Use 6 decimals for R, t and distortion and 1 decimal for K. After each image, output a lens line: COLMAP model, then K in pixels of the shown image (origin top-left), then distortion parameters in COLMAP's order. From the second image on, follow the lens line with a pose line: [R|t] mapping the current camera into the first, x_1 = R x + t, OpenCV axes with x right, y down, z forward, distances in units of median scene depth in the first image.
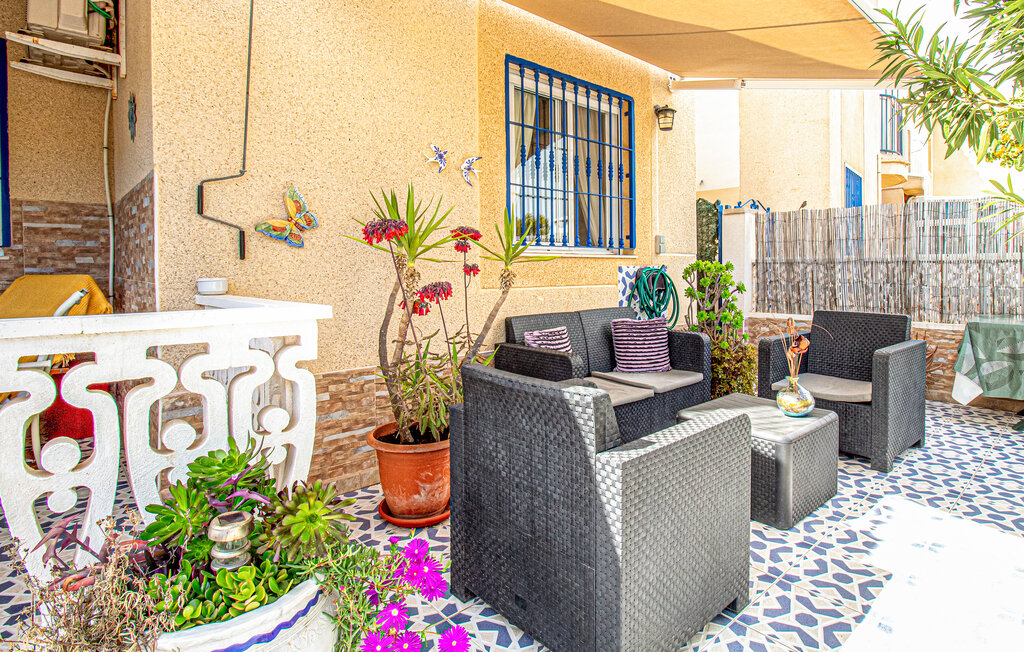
lens RADIAL K [[505.2, 0, 516.0], [0, 505.2, 279.6], [0, 0, 1]] dist [-0.000112, 0.000062]
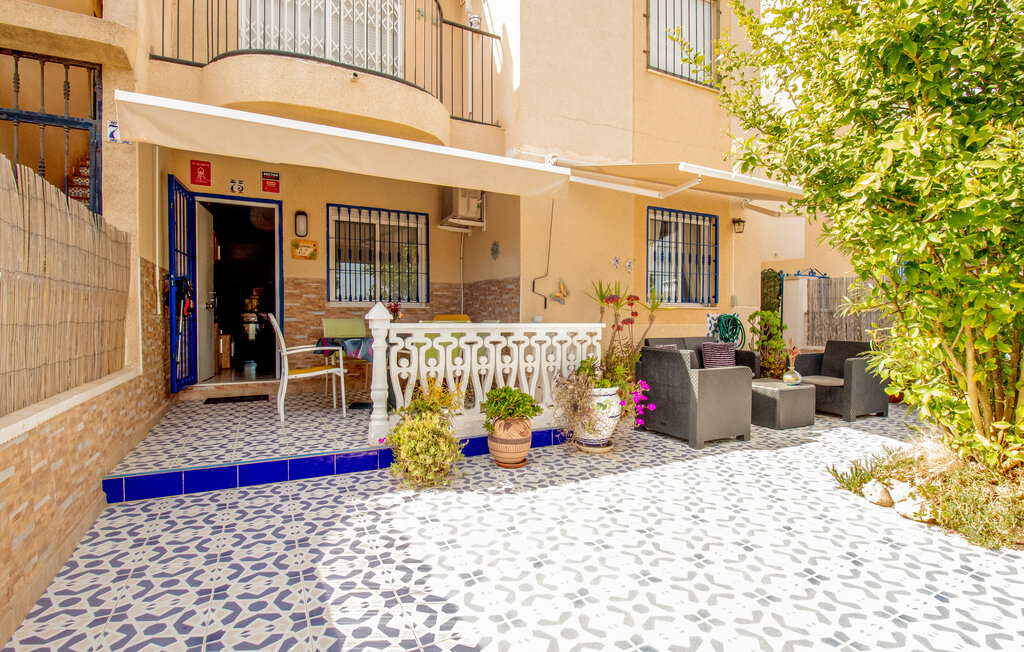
lens RADIAL K [[498.5, 0, 509.5], [0, 498.5, 337.6], [0, 0, 1]] dist [-0.016183, -0.000318]
pose [[0.978895, 0.016844, -0.203667, -0.120175], [-0.013107, 0.999720, 0.019682, 0.033213], [0.203942, -0.016597, 0.978842, -0.860808]]
